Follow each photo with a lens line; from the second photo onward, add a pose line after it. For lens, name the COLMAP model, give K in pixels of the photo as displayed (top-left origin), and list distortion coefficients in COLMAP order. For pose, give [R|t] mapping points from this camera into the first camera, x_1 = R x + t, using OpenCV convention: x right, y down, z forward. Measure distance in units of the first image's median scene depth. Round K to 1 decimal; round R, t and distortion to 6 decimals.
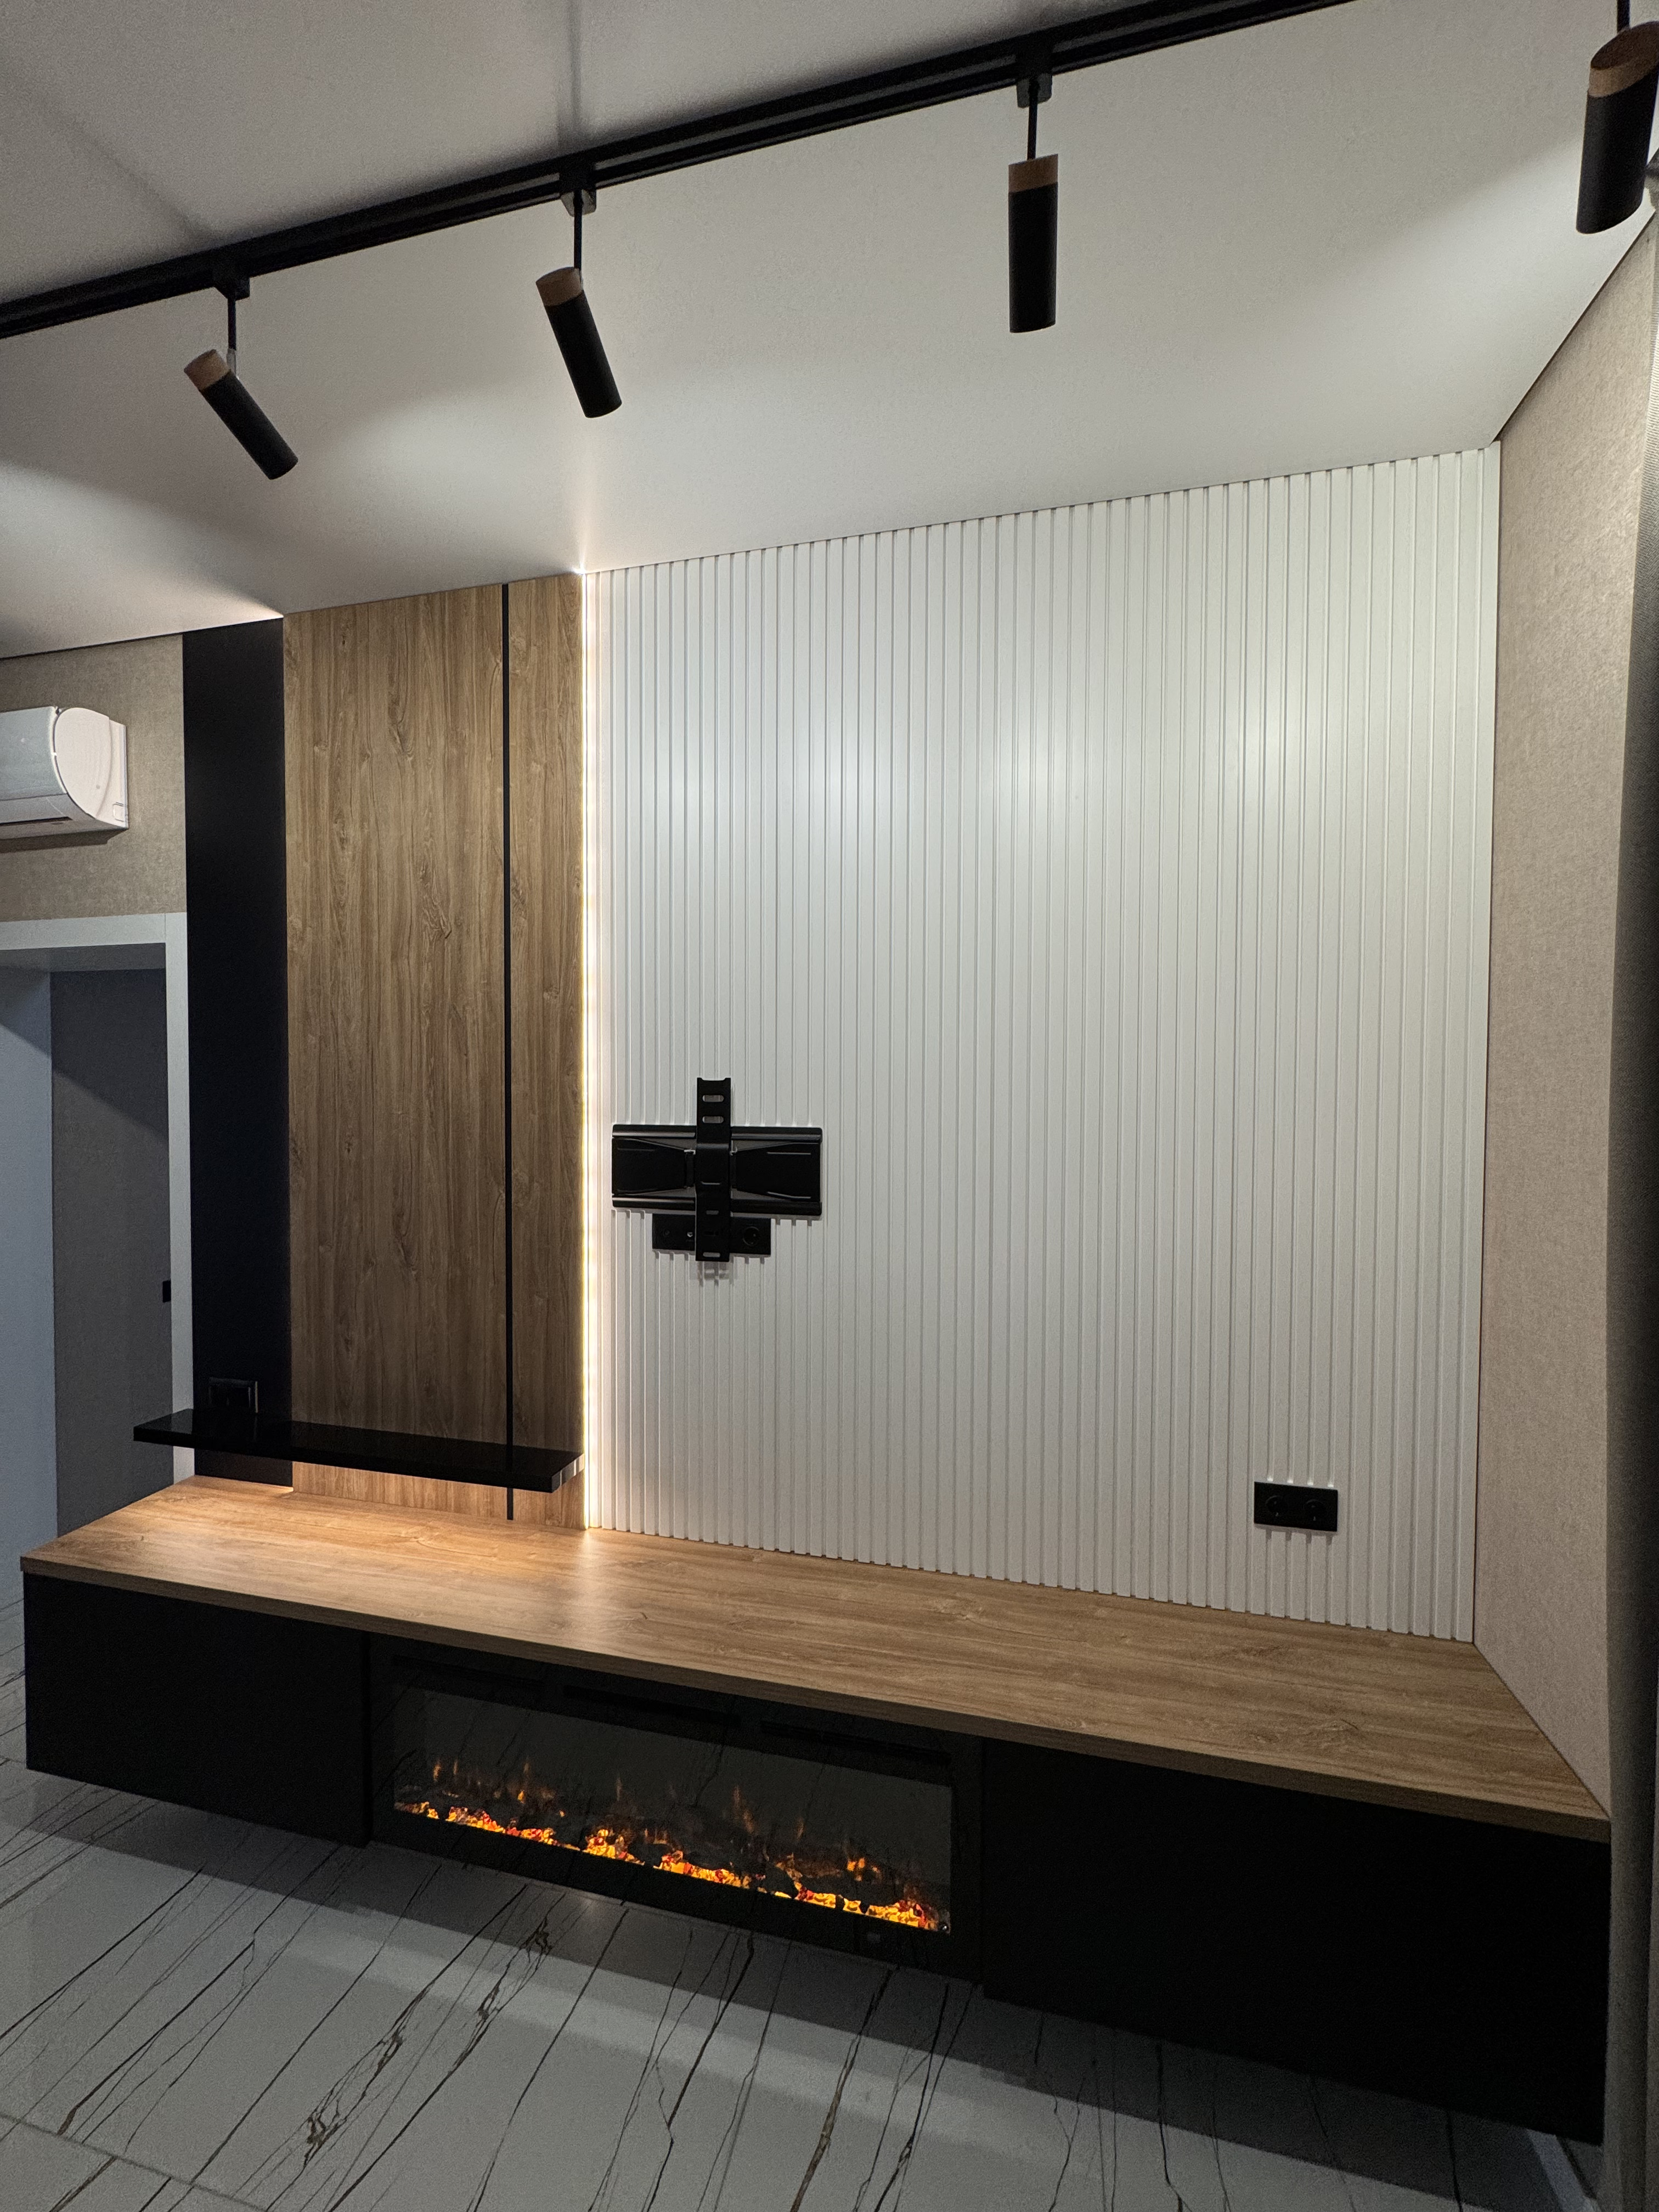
lens RADIAL K [[876.1, 0, 829.5], [0, 876.1, 1106.0], [0, 0, 1]] dist [-0.002913, 0.000245]
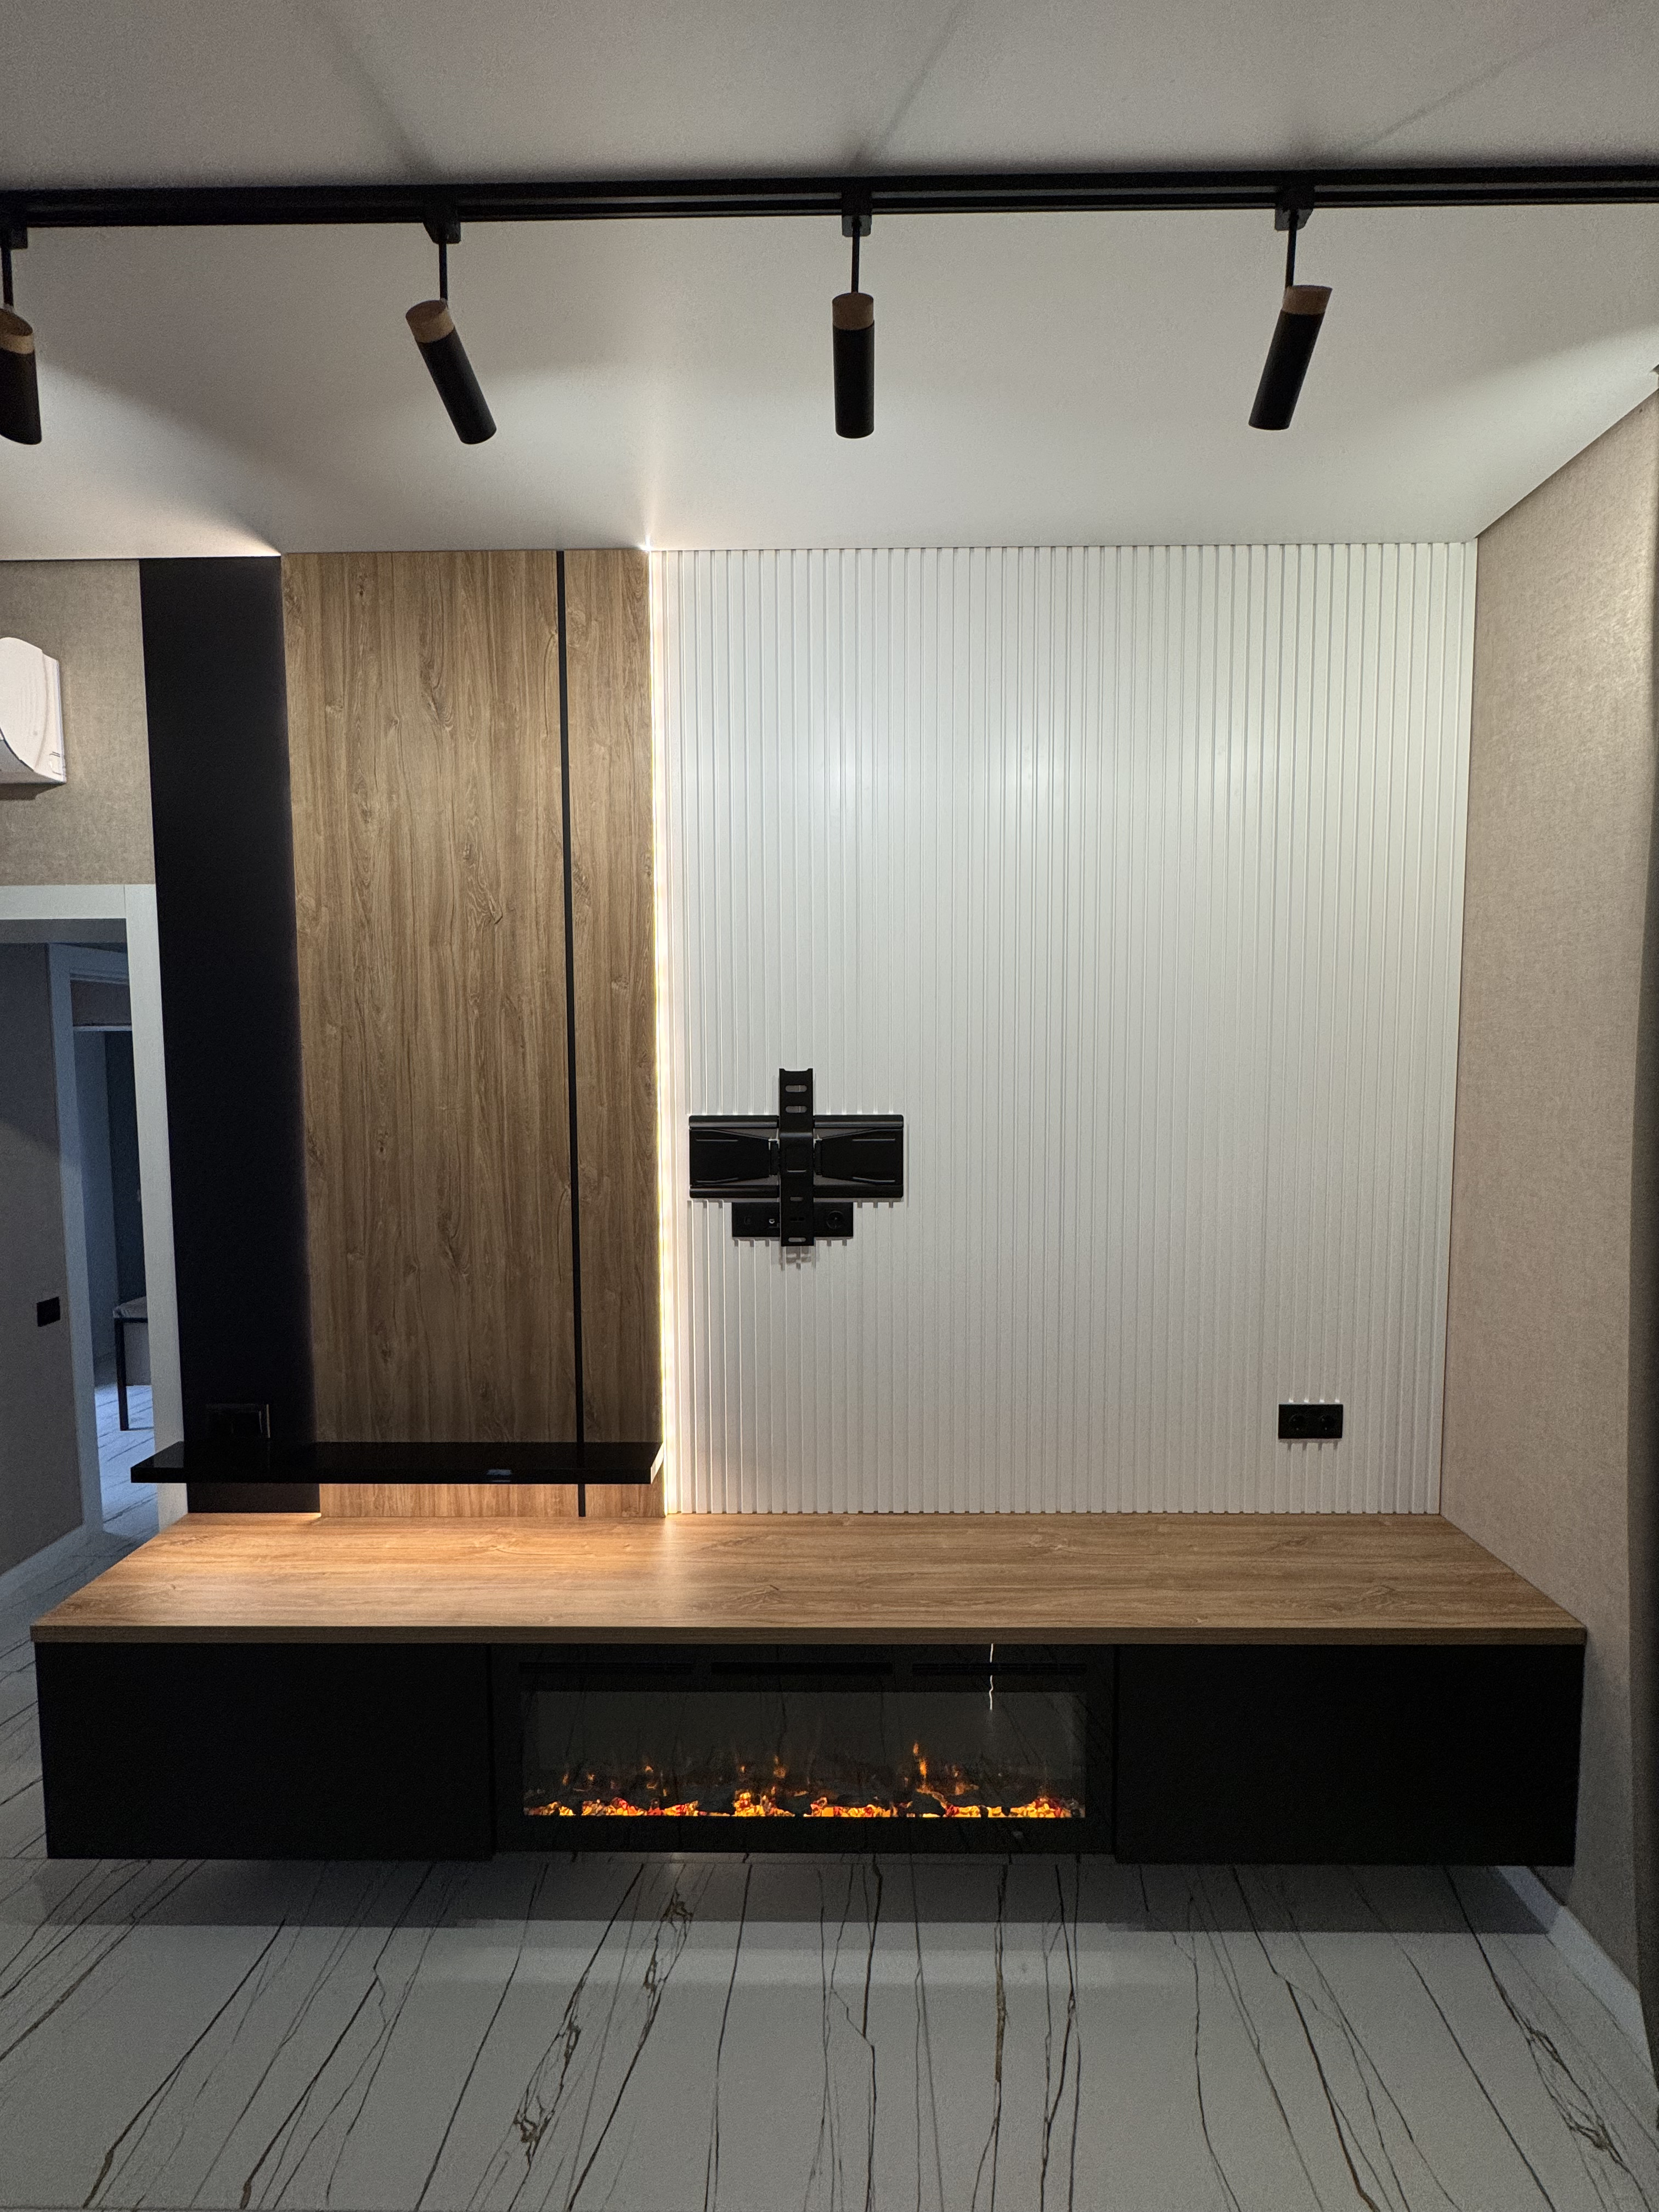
lens RADIAL K [[876.1, 0, 829.5], [0, 876.1, 1106.0], [0, 0, 1]] dist [-0.002913, 0.000245]
pose [[0.975918, -0.022721, 0.216950, -0.303476], [0.014882, 0.999178, 0.037702, -0.025132], [-0.217629, -0.033566, 0.975454, -0.011608]]
